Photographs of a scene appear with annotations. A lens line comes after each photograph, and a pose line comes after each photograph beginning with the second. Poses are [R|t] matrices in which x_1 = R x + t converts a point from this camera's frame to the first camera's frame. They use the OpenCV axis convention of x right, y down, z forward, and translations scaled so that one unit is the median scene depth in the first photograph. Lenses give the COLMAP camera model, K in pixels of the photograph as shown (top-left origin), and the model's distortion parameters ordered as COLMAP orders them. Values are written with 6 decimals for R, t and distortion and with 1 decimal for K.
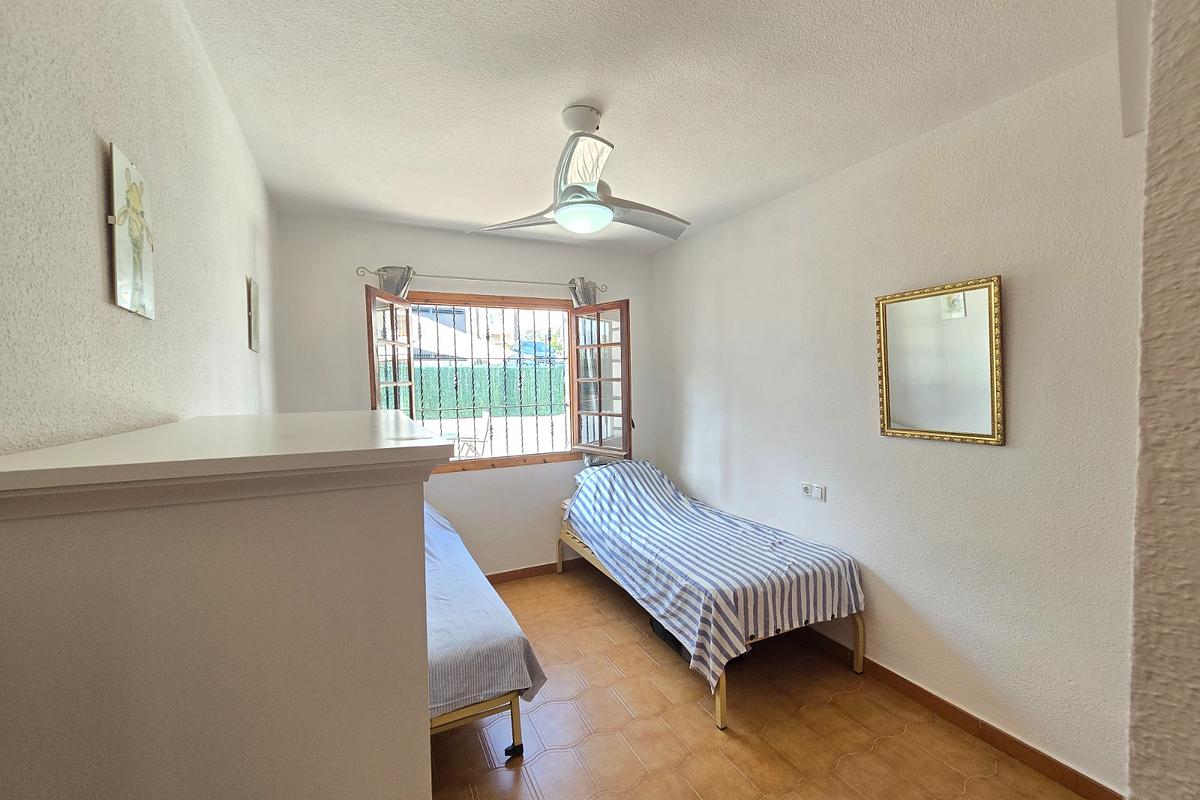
lens RADIAL K [[491.9, 0, 600.0], [0, 491.9, 400.0], [0, 0, 1]] dist [-0.012341, 0.000009]
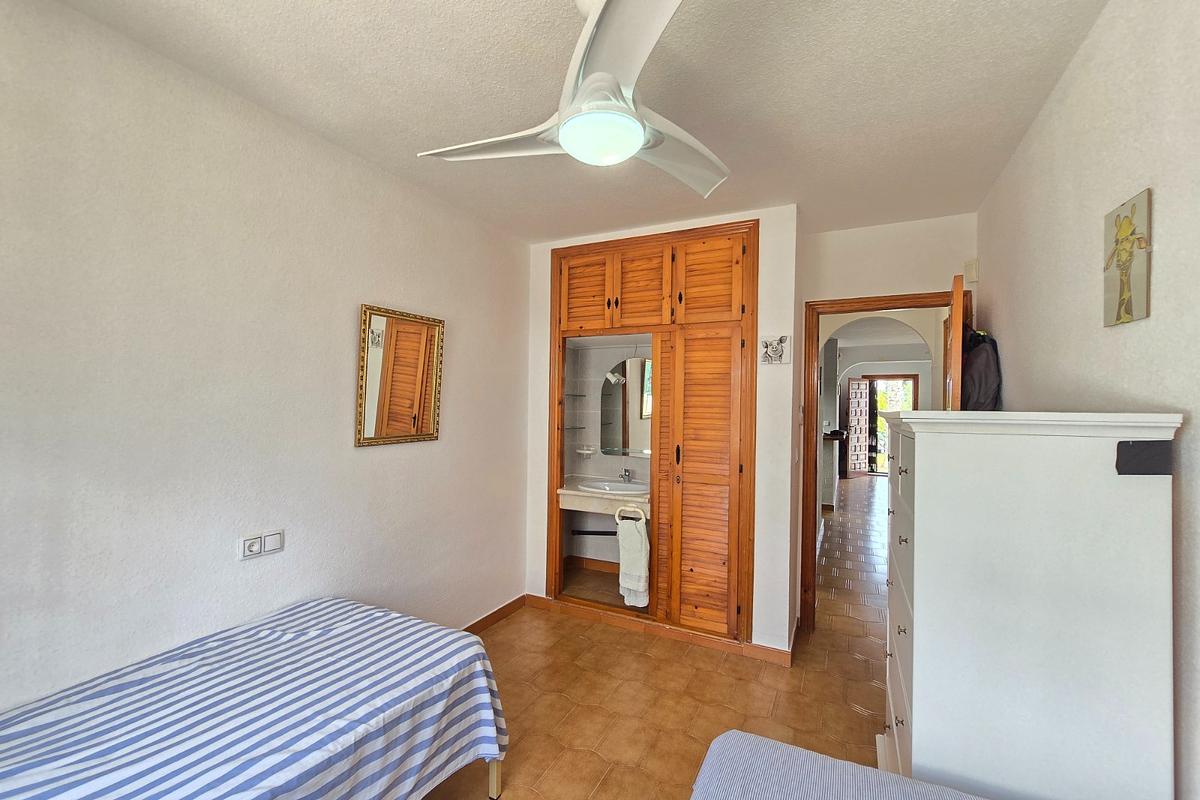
lens RADIAL K [[487.7, 0, 600.0], [0, 487.7, 400.0], [0, 0, 1]] dist [-0.014150, -0.000121]
pose [[-0.604011, 0.014893, 0.796837, -0.431848], [0.028958, 0.999575, 0.003268, -0.008735], [-0.796450, 0.025049, -0.604185, 1.084580]]
